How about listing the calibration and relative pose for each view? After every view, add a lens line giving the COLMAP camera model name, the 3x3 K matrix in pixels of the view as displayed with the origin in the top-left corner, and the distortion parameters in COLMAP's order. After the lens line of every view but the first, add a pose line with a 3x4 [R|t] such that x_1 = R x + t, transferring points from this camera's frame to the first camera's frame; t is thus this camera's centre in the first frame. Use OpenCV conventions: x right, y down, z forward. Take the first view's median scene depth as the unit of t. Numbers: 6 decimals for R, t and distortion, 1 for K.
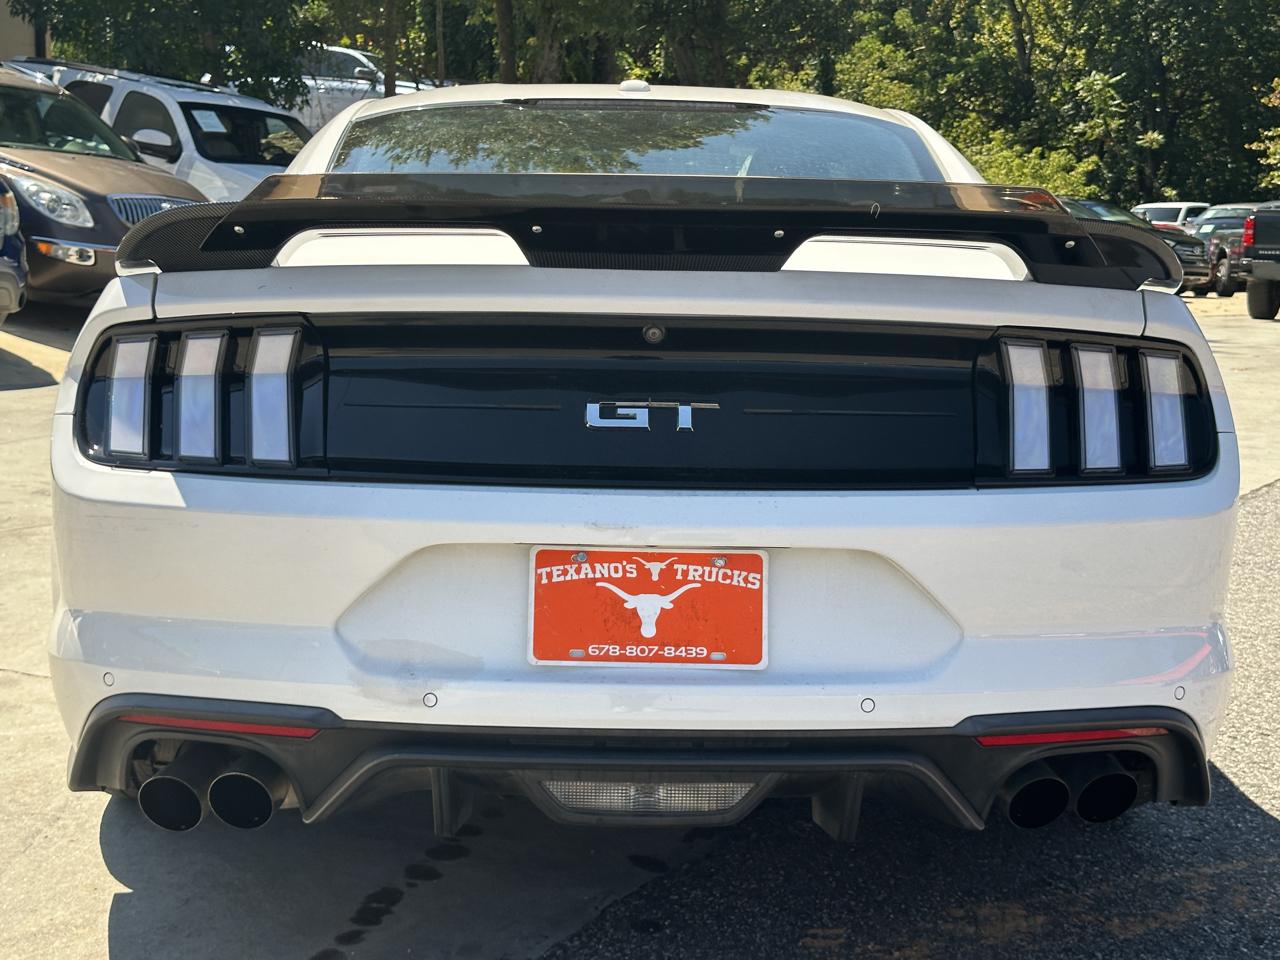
lens RADIAL K [[1788.0, 0, 640.0], [0, 1788.0, 480.0], [0, 0, 1]] dist [0.197091, -0.492851]
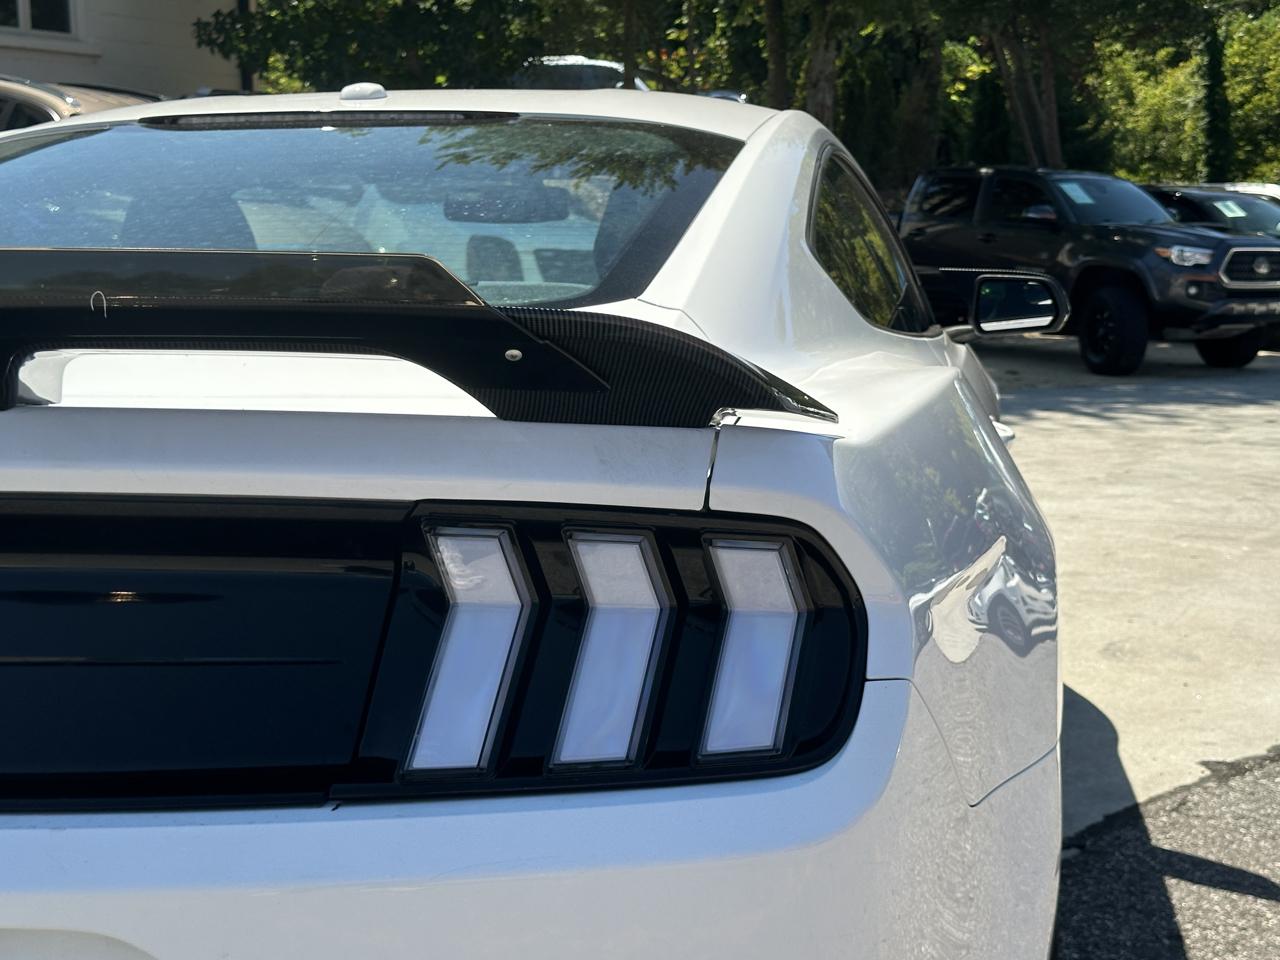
lens RADIAL K [[2011.3, 0, 640.0], [0, 2011.3, 480.0], [0, 0, 1]] dist [0.113288, -0.105236]
pose [[0.983938, -0.012111, -0.178101, 0.384455], [0.007436, 0.999611, -0.026897, -0.075621], [0.178357, 0.025141, 0.983645, 0.407129]]
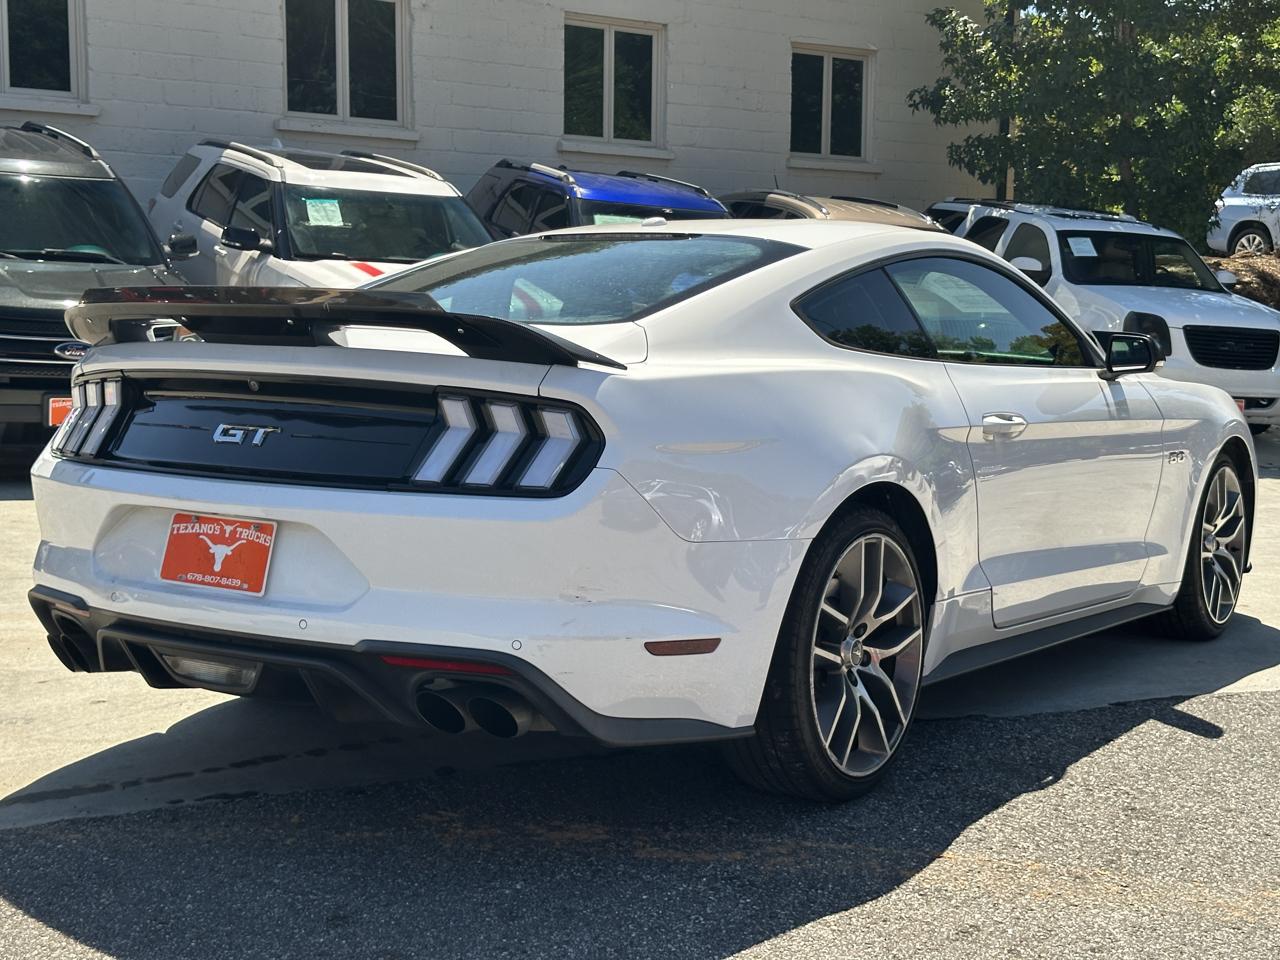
lens RADIAL K [[1788.0, 0, 640.0], [0, 1788.0, 480.0], [0, 0, 1]] dist [0.197091, -0.492851]
pose [[0.808333, 0.046273, -0.586904, 1.223555], [-0.085704, 0.995536, -0.039547, 0.036896], [0.582454, 0.082267, 0.808690, -0.091059]]
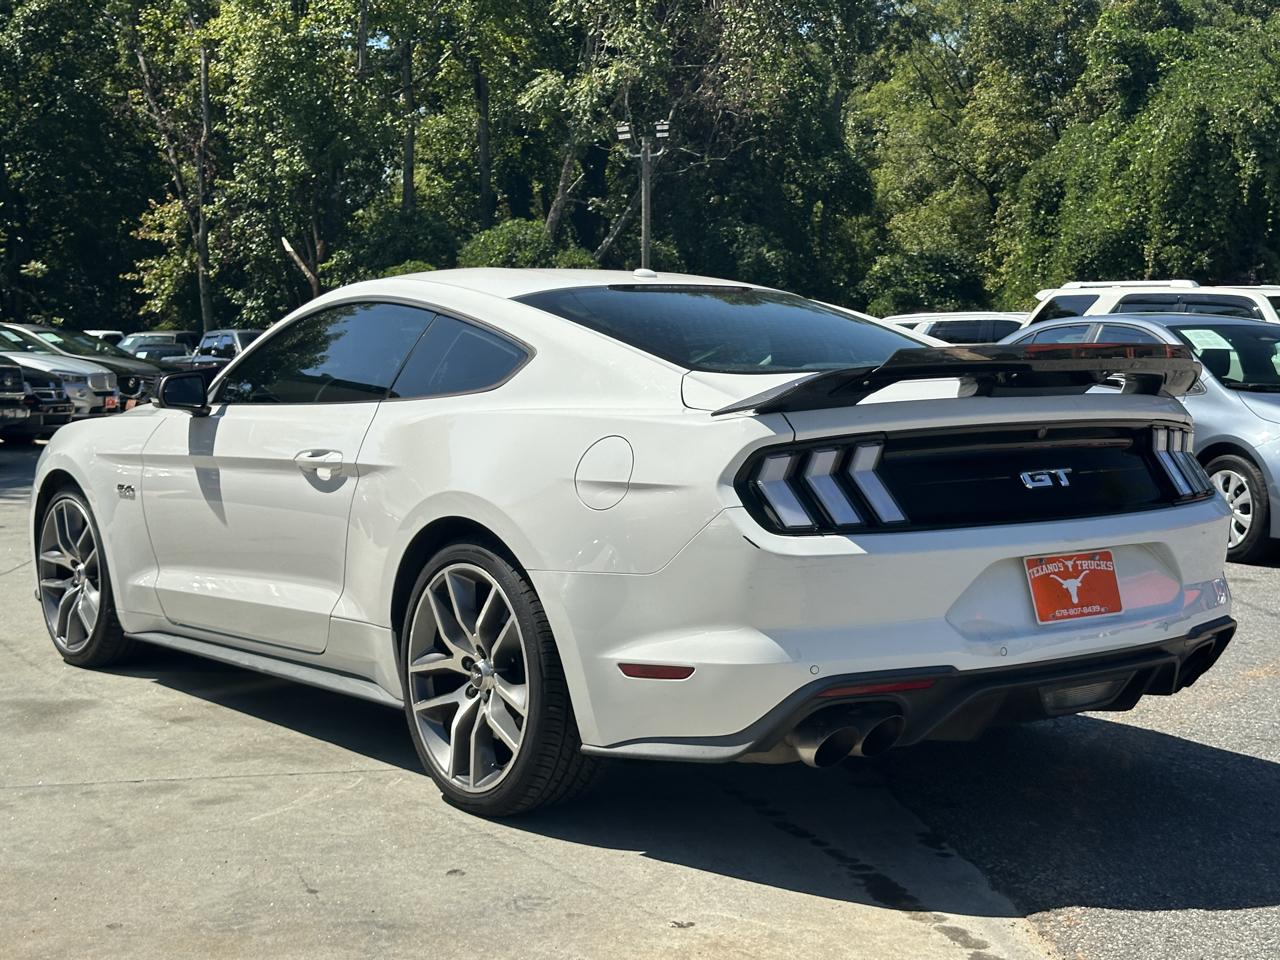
lens RADIAL K [[1788.0, 0, 640.0], [0, 1788.0, 480.0], [0, 0, 1]] dist [0.197091, -0.492851]
pose [[0.807504, -0.065514, 0.586213, -1.336366], [0.105053, 0.993898, -0.033633, -0.017237], [-0.580432, 0.088742, 0.809459, -0.192784]]
